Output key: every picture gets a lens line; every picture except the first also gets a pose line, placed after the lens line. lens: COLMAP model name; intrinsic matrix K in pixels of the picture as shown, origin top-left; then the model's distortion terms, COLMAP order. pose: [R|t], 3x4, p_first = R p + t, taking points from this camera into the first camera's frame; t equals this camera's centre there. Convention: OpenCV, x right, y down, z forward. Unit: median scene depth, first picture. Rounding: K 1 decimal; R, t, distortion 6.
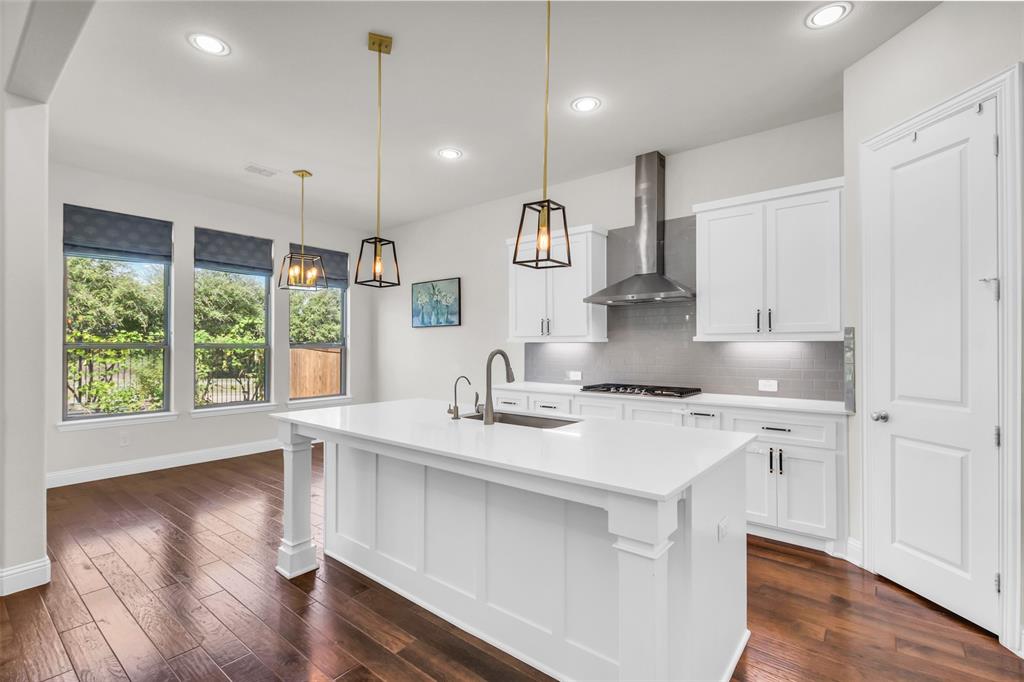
lens RADIAL K [[472.8, 0, 491.6], [0, 472.8, 346.1], [0, 0, 1]] dist [0.002738, 0.001023]
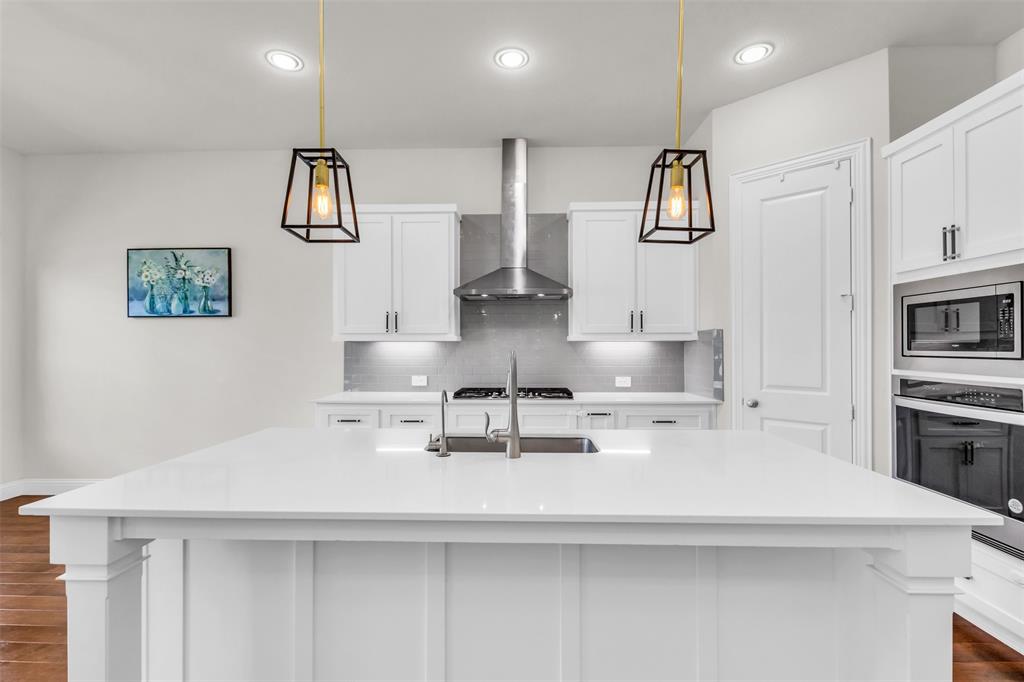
lens RADIAL K [[472.8, 0, 513.6], [0, 472.8, 344.2], [0, 0, 1]] dist [0.002738, 0.001023]
pose [[0.778359, 0.004238, 0.627805, -0.257408], [0.001233, 0.999965, -0.008280, 0.004859], [-0.627818, 0.007219, 0.778327, 0.276492]]
